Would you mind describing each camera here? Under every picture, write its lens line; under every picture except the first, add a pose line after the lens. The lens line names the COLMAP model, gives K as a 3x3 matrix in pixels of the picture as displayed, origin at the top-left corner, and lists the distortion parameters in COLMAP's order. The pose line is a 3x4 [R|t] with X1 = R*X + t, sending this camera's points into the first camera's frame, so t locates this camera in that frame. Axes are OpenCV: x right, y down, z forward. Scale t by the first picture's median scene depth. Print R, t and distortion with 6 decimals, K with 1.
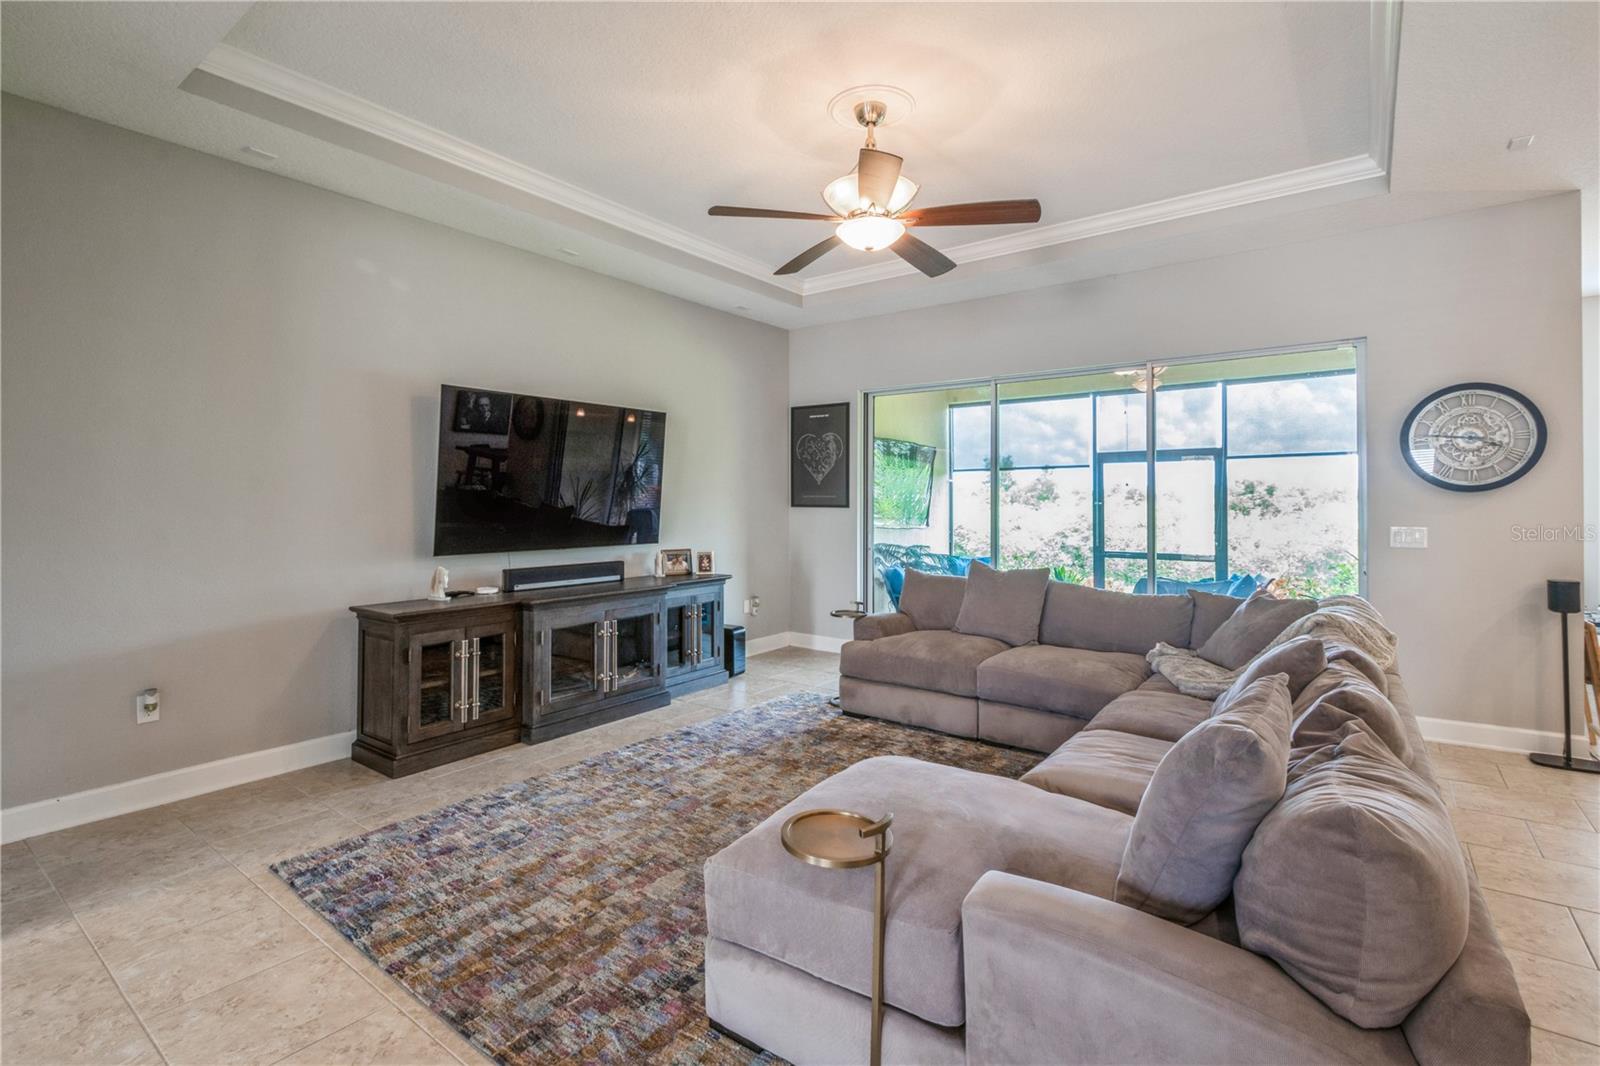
lens RADIAL K [[750.2, 0, 796.9], [0, 750.2, 493.0], [0, 0, 1]] dist [0.024953, -0.013534]
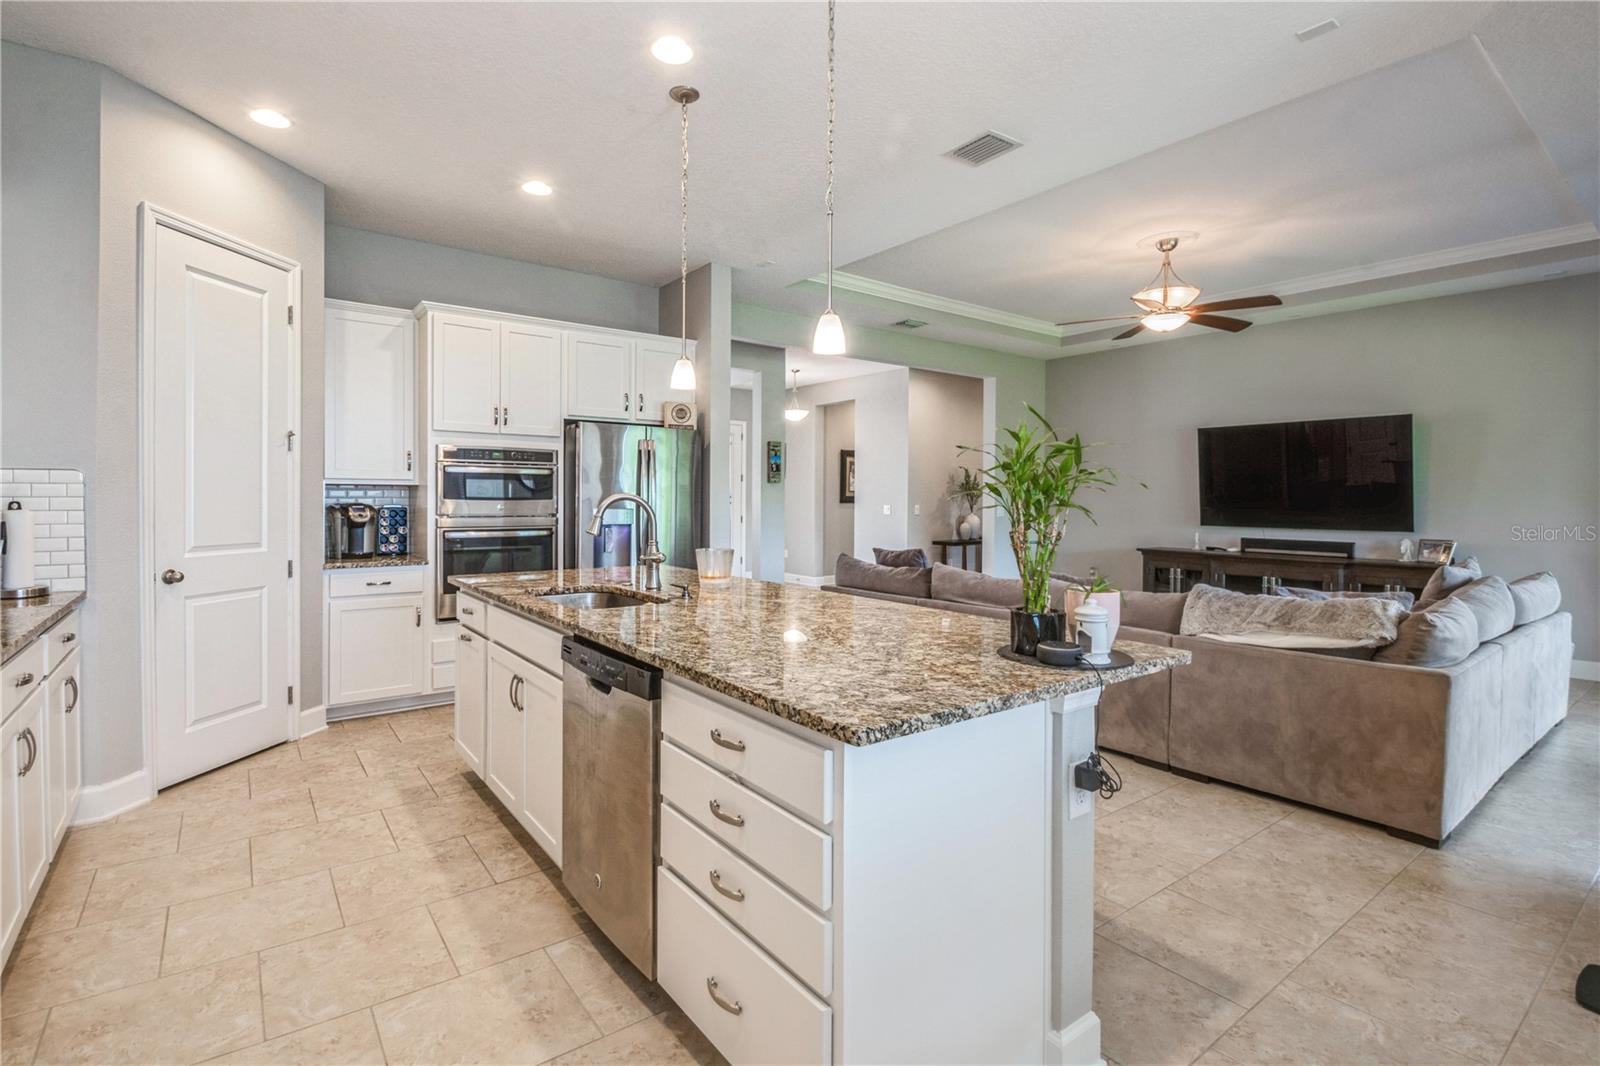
lens RADIAL K [[751.0, 0, 785.6], [0, 751.0, 506.3], [0, 0, 1]] dist [0.027473, -0.027877]
pose [[-0.277620, 0.006712, -0.960668, 1.588645], [0.003286, 0.999976, 0.006038, 0.025574], [0.960685, -0.001480, -0.277636, 0.583990]]
